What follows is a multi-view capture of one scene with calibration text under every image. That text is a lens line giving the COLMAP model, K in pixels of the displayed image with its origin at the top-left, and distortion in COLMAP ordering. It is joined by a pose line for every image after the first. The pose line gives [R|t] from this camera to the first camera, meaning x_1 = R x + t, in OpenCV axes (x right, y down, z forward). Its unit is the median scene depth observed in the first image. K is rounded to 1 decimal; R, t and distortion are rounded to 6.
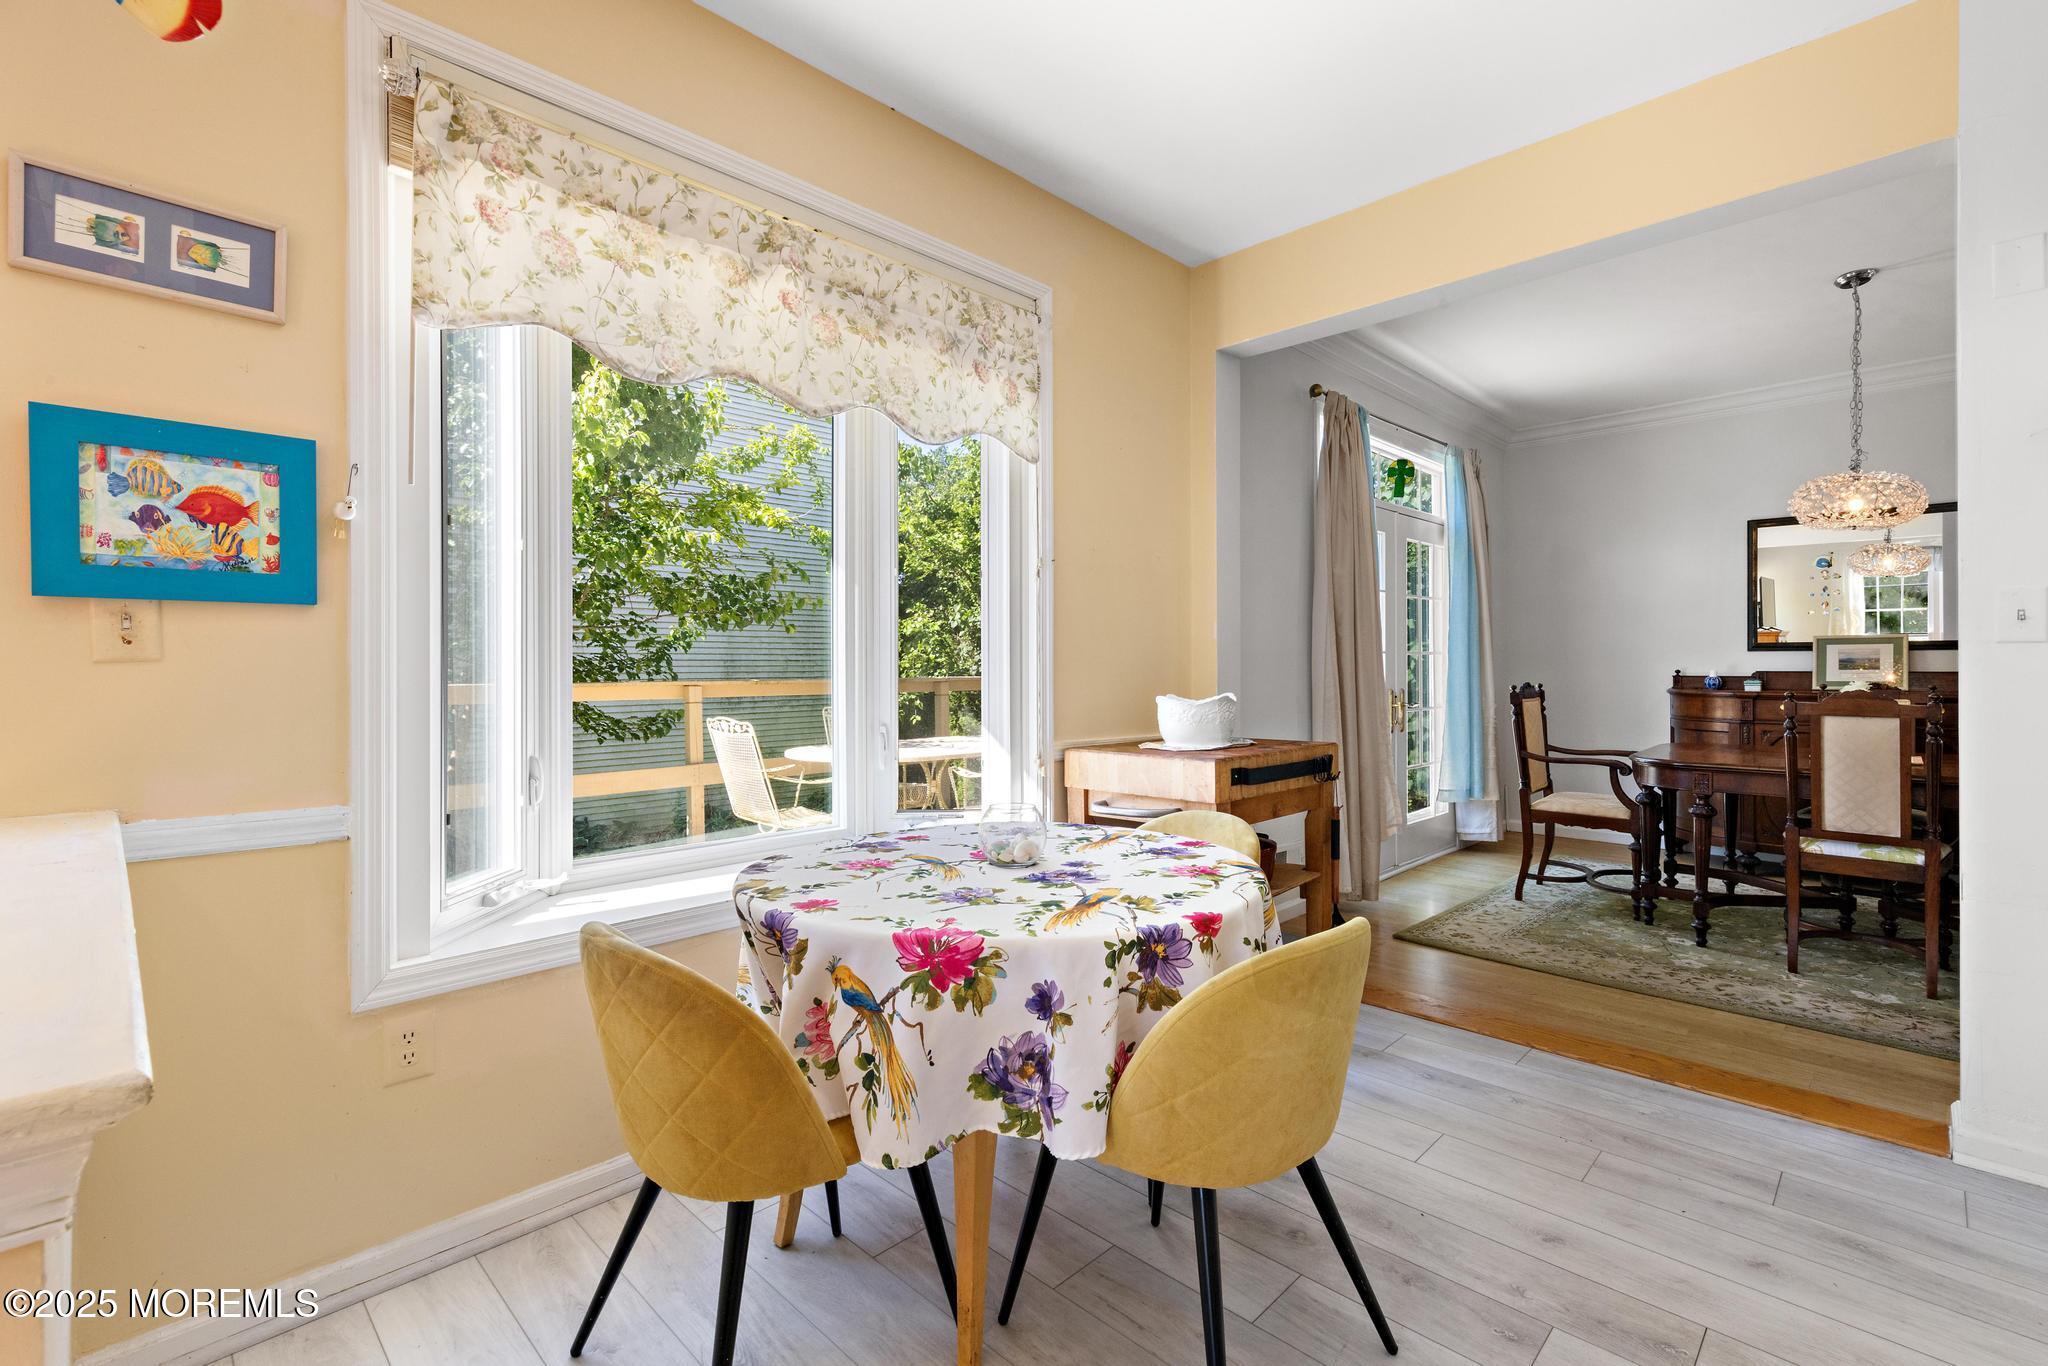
lens RADIAL K [[904.8, 0, 1029.9], [0, 904.8, 666.8], [0, 0, 1]] dist [0.009206, -0.000272]
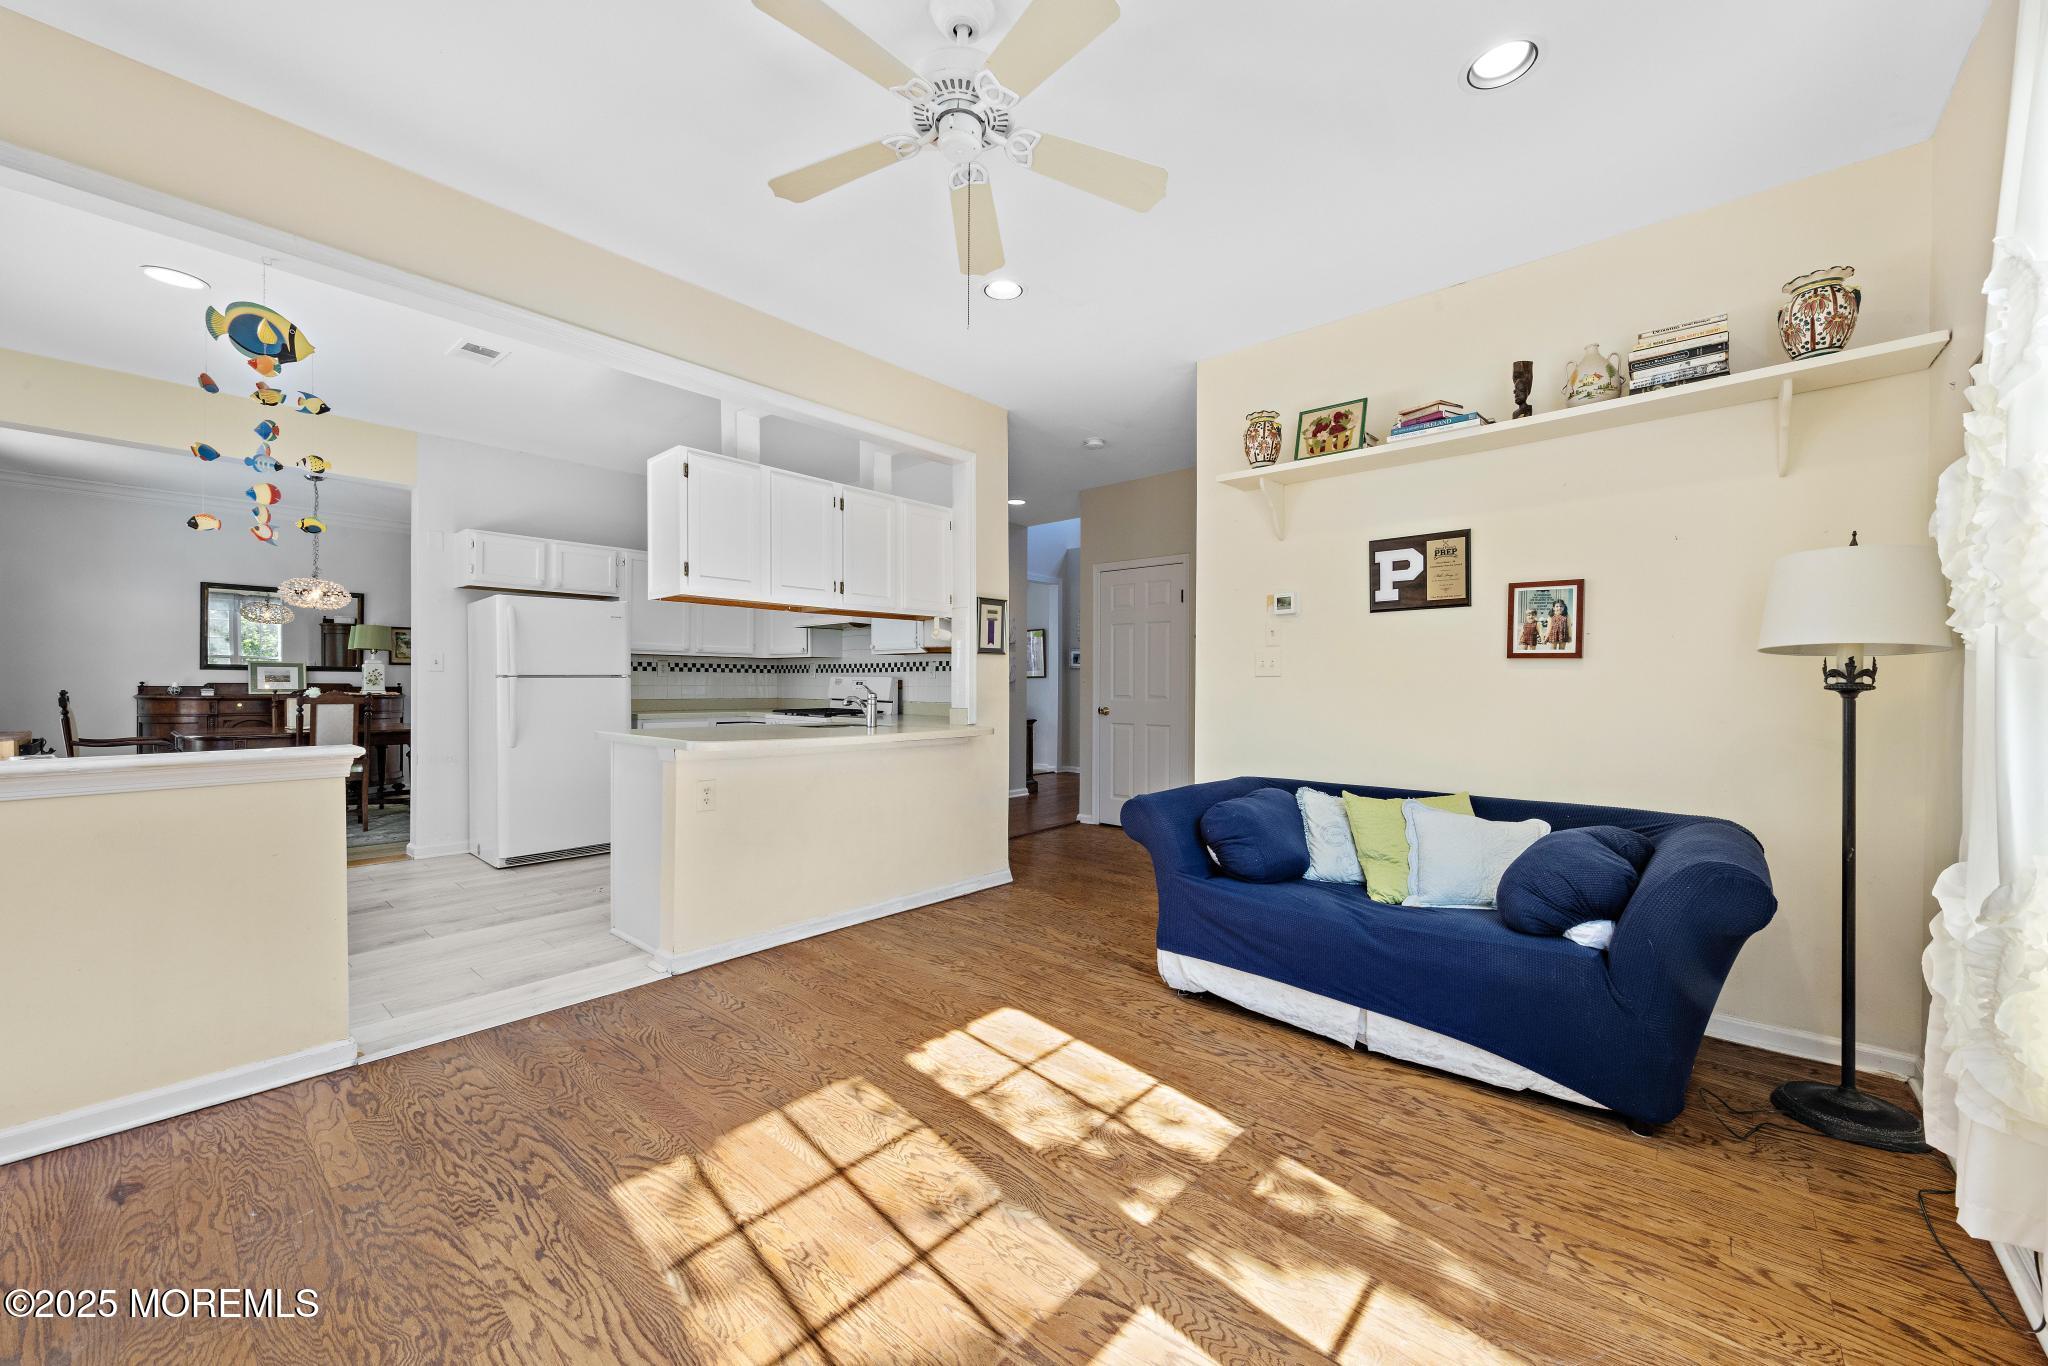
lens RADIAL K [[766.6, 0, 998.9], [0, 766.6, 684.3], [0, 0, 1]] dist [0.006200, 0.000027]
pose [[-0.040997, -0.000191, 0.999159, -1.369327], [-0.002371, 0.999997, 0.000094, 0.010815], [-0.999156, -0.002365, -0.040997, -0.675073]]
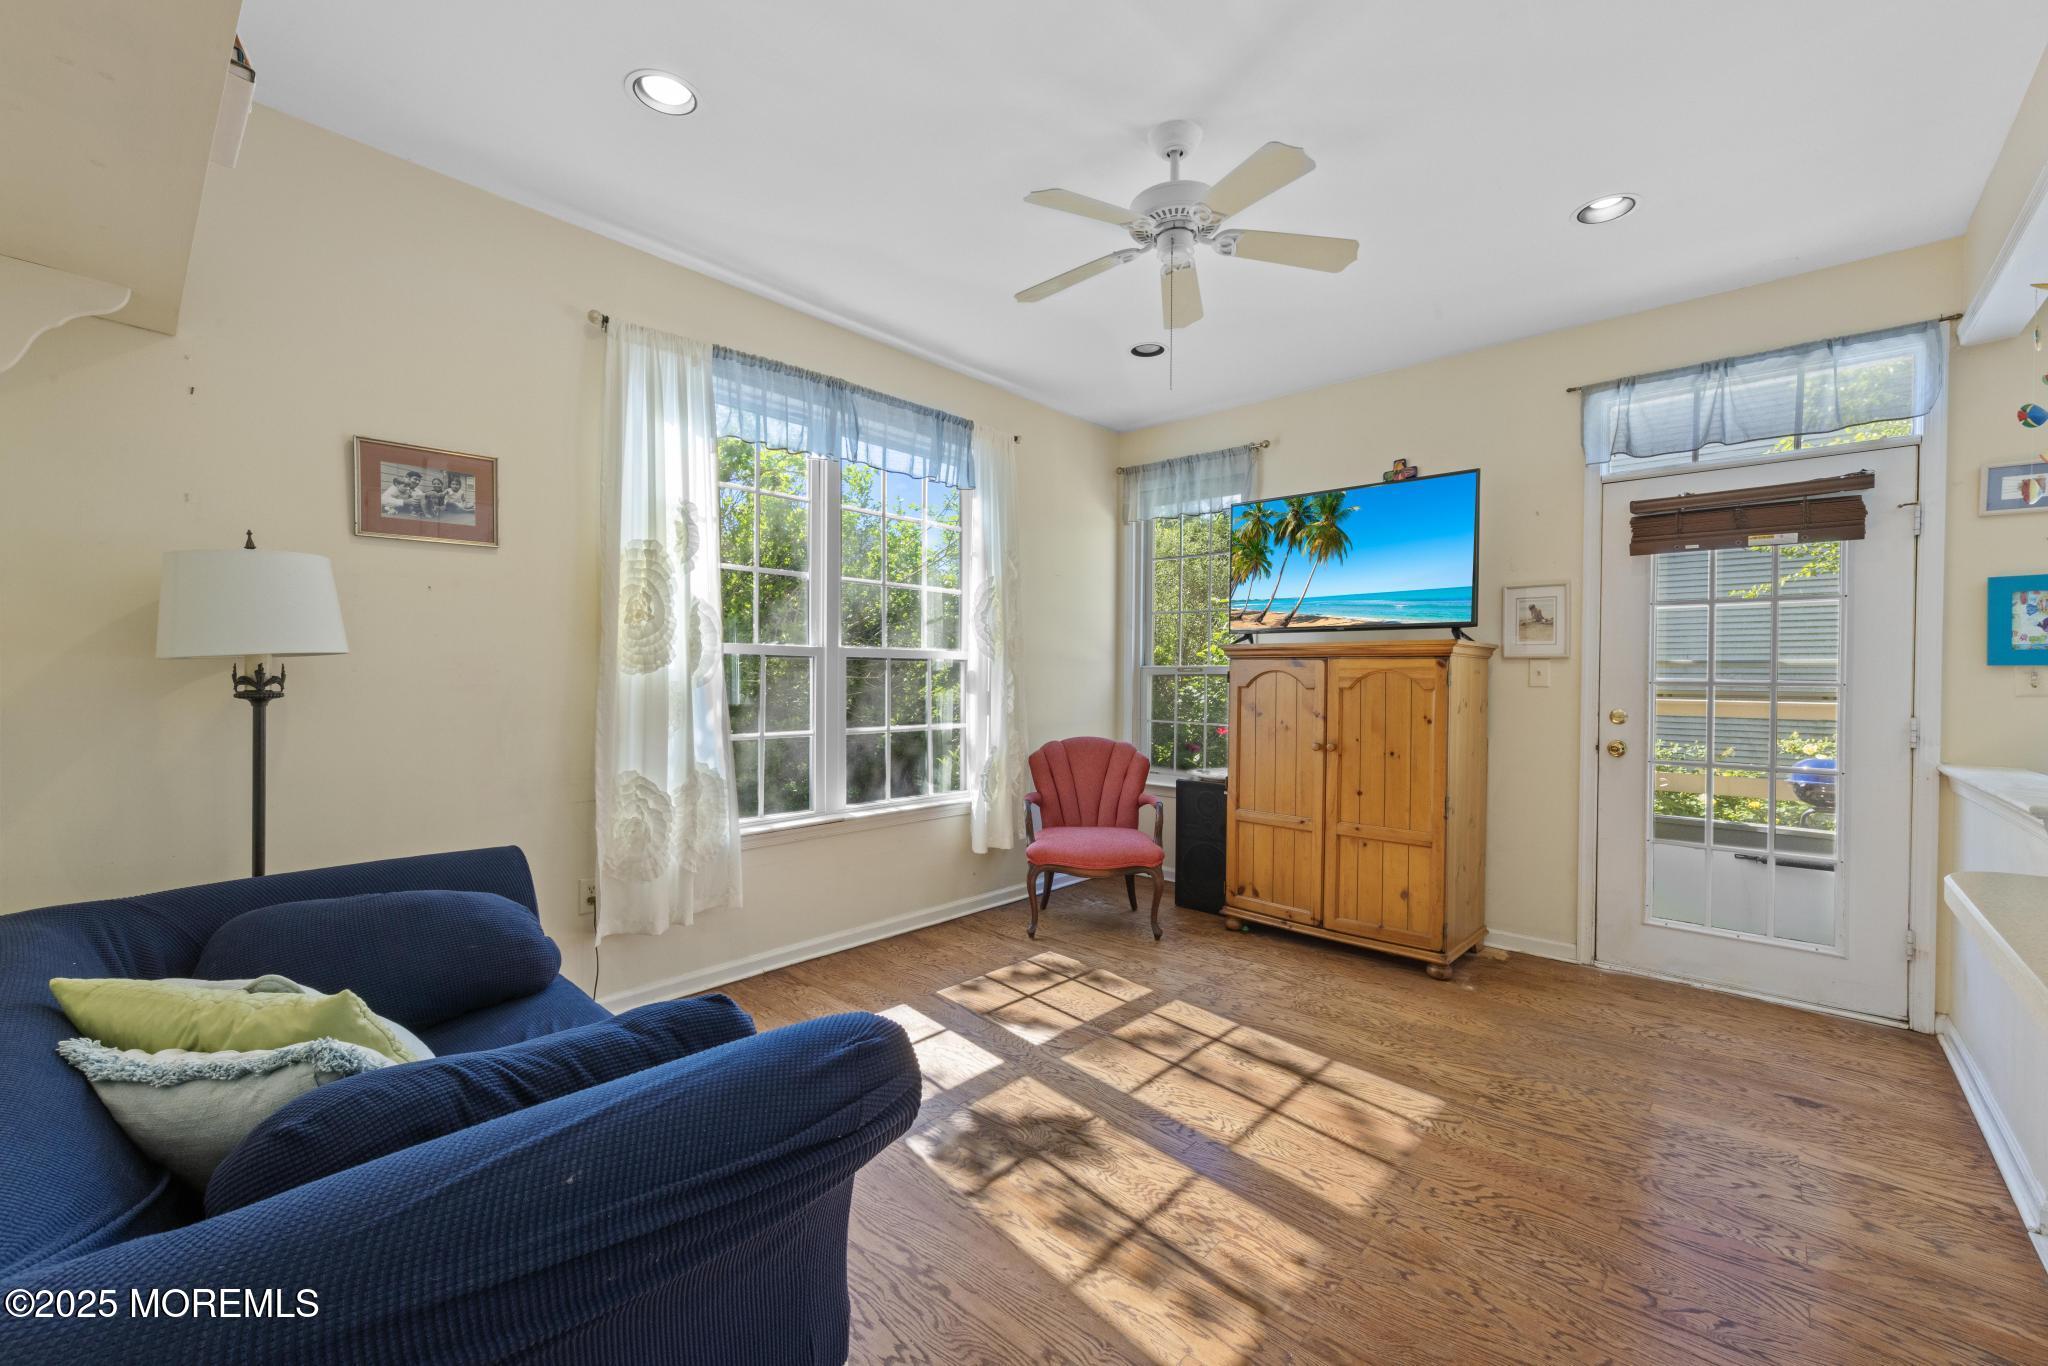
lens RADIAL K [[853.8, 0, 989.7], [0, 853.8, 678.7], [0, 0, 1]] dist [0.005701, 0.000626]
pose [[0.020773, 0.006861, -0.999761, 0.595905], [-0.010198, 0.999926, 0.006650, -0.022942], [0.999732, 0.010058, 0.020842, -0.925446]]
